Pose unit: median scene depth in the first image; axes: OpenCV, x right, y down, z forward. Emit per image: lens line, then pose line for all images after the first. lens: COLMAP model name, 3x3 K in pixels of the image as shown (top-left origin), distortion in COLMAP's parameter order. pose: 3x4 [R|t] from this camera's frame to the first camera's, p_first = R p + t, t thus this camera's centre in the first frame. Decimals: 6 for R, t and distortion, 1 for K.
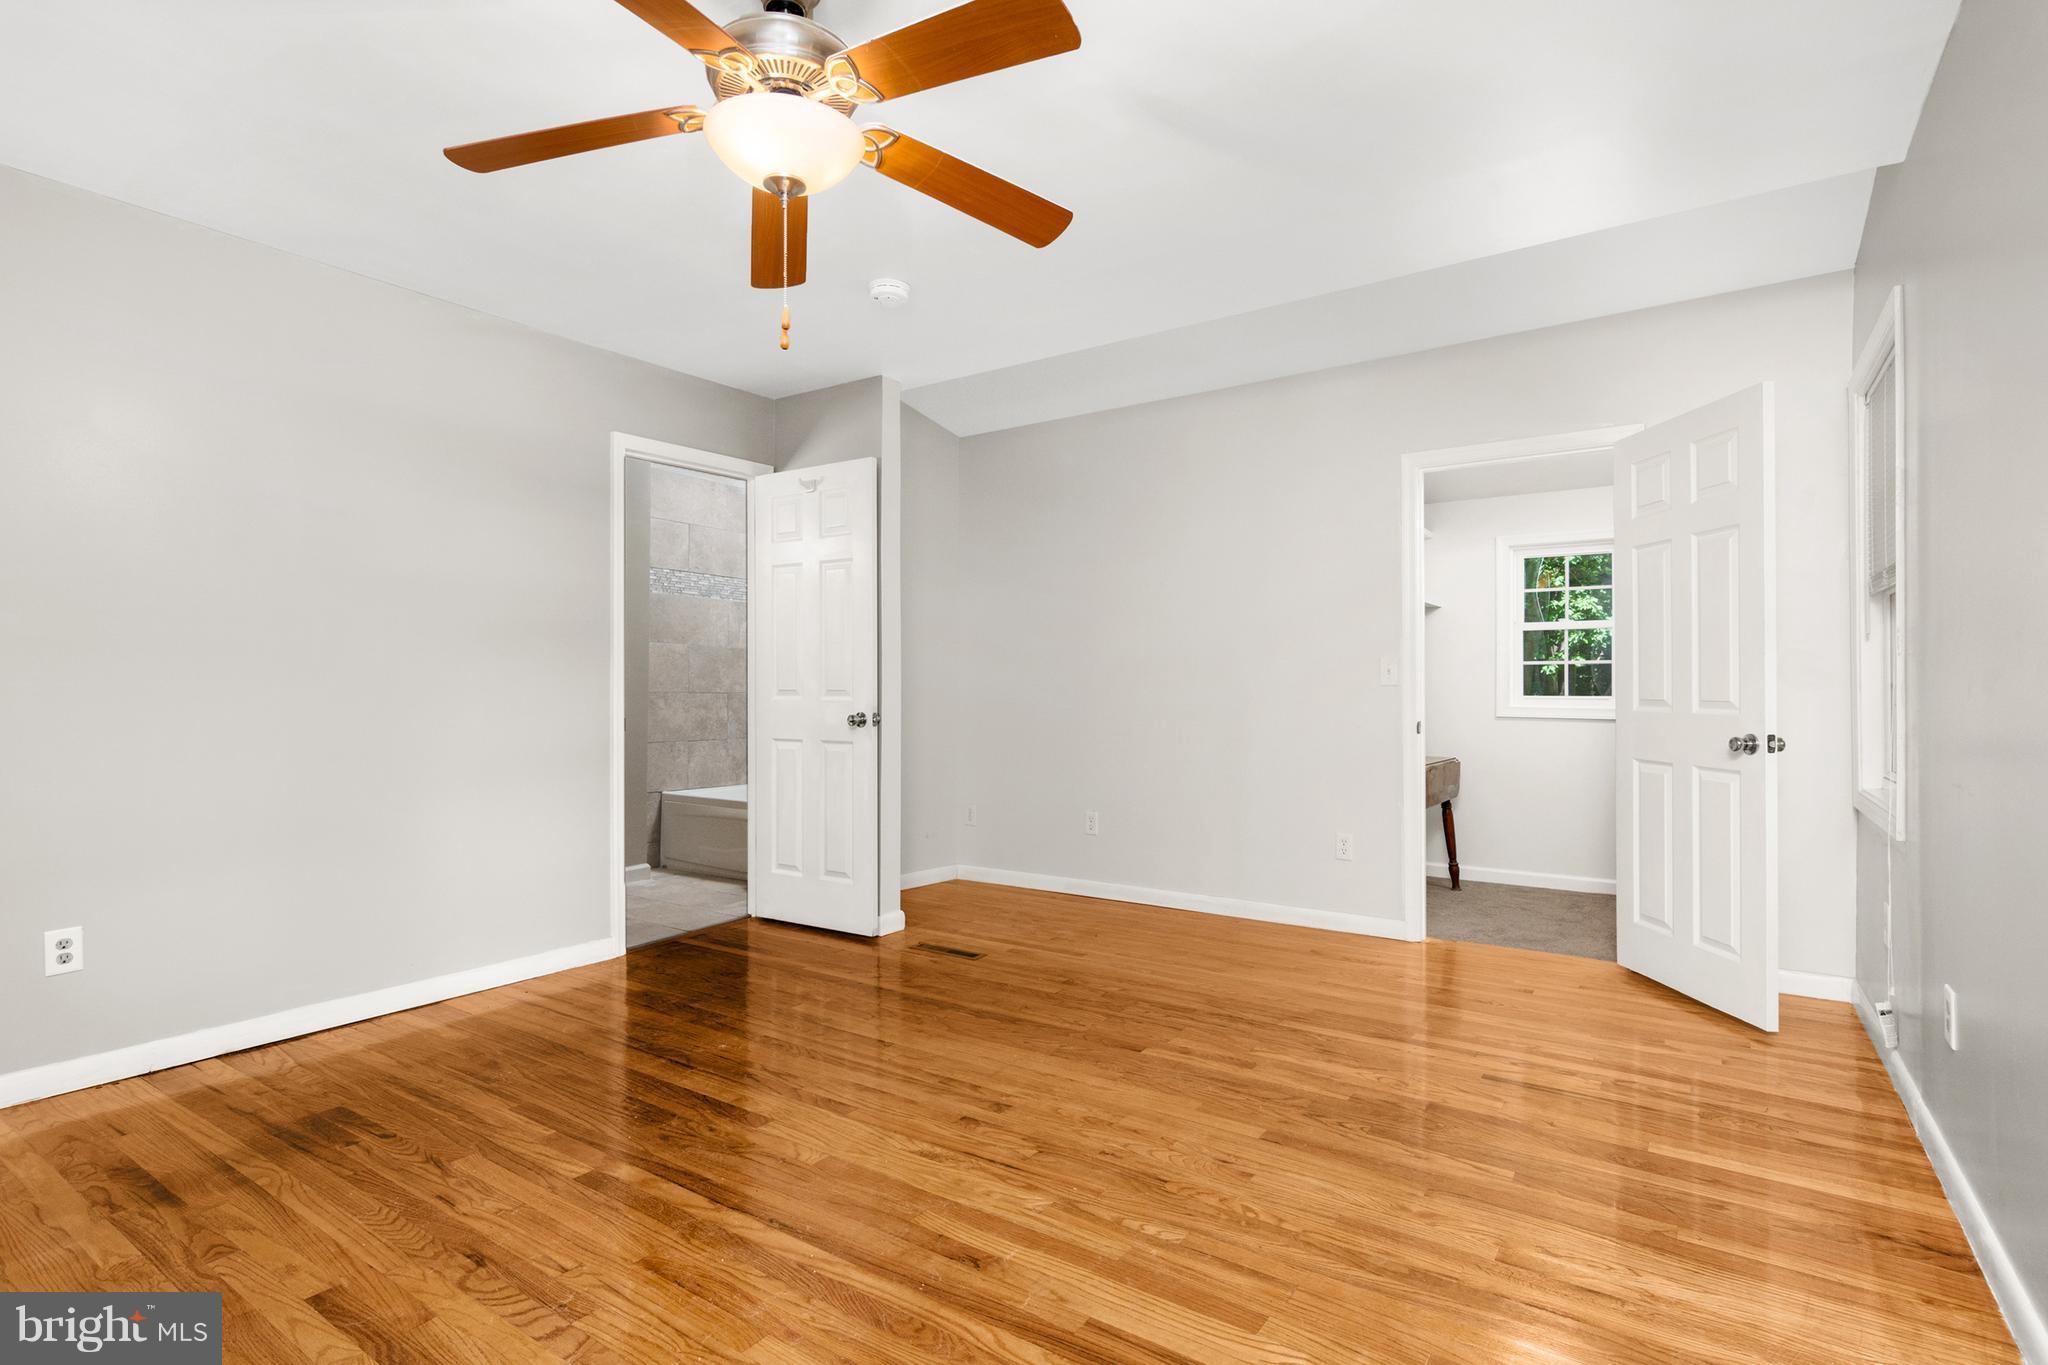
lens RADIAL K [[1004.3, 0, 1008.1], [0, 1004.3, 681.3], [0, 0, 1]] dist [0.000872, 0.001259]
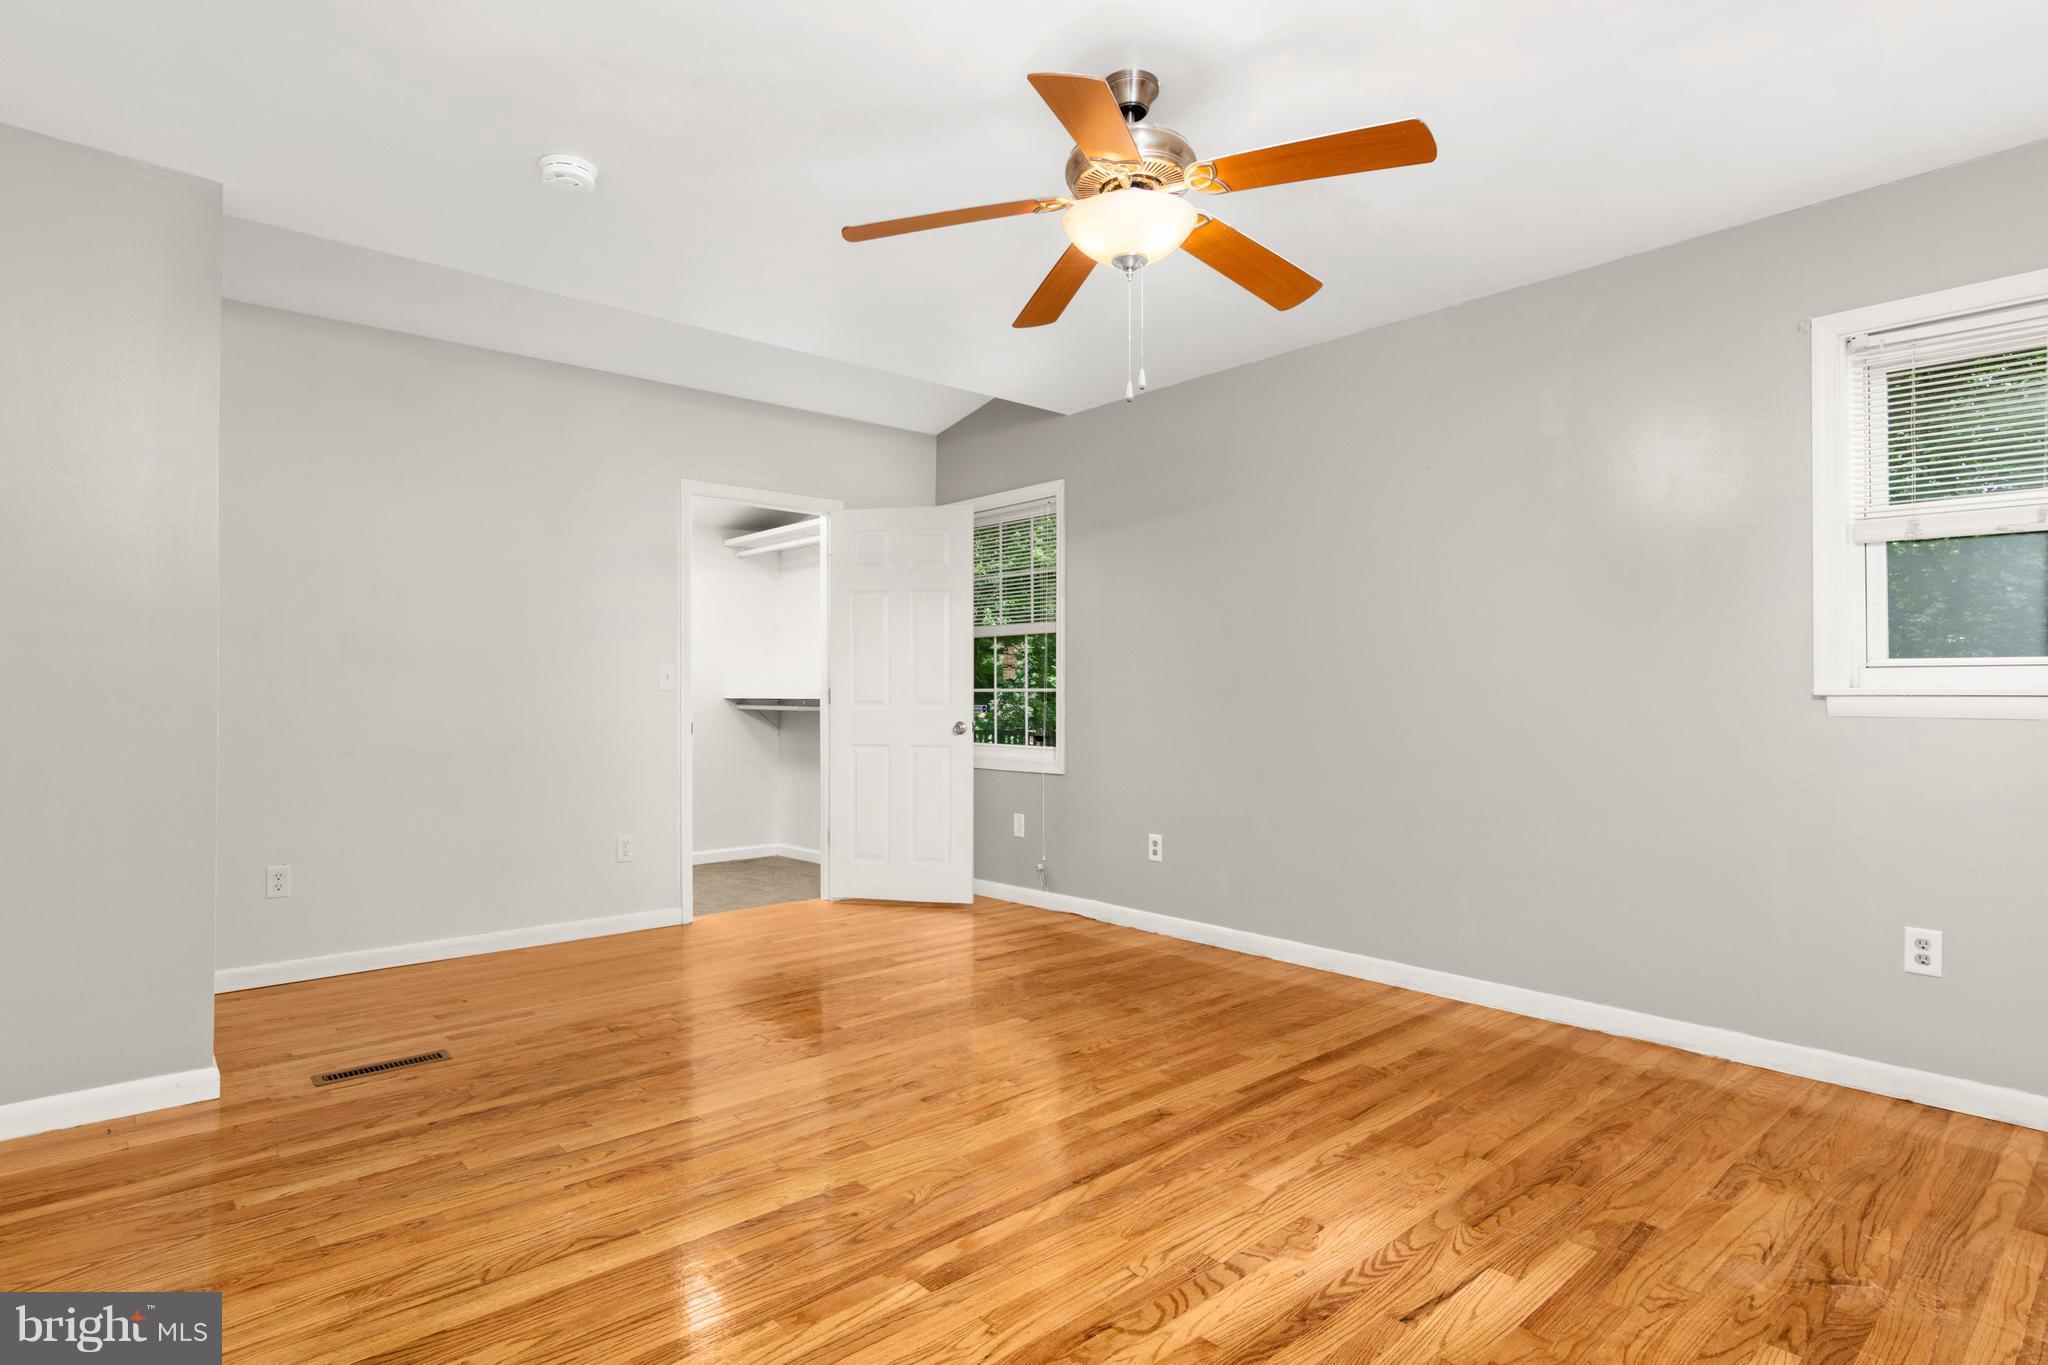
lens RADIAL K [[1074.3, 0, 1008.7], [0, 1074.3, 684.9], [0, 0, 1]] dist [-0.002900, 0.001873]
pose [[0.233366, 0.006211, 0.972369, -1.115072], [-0.006980, 0.999965, -0.004712, 0.000696], [-0.972364, -0.005687, 0.233401, 0.641684]]
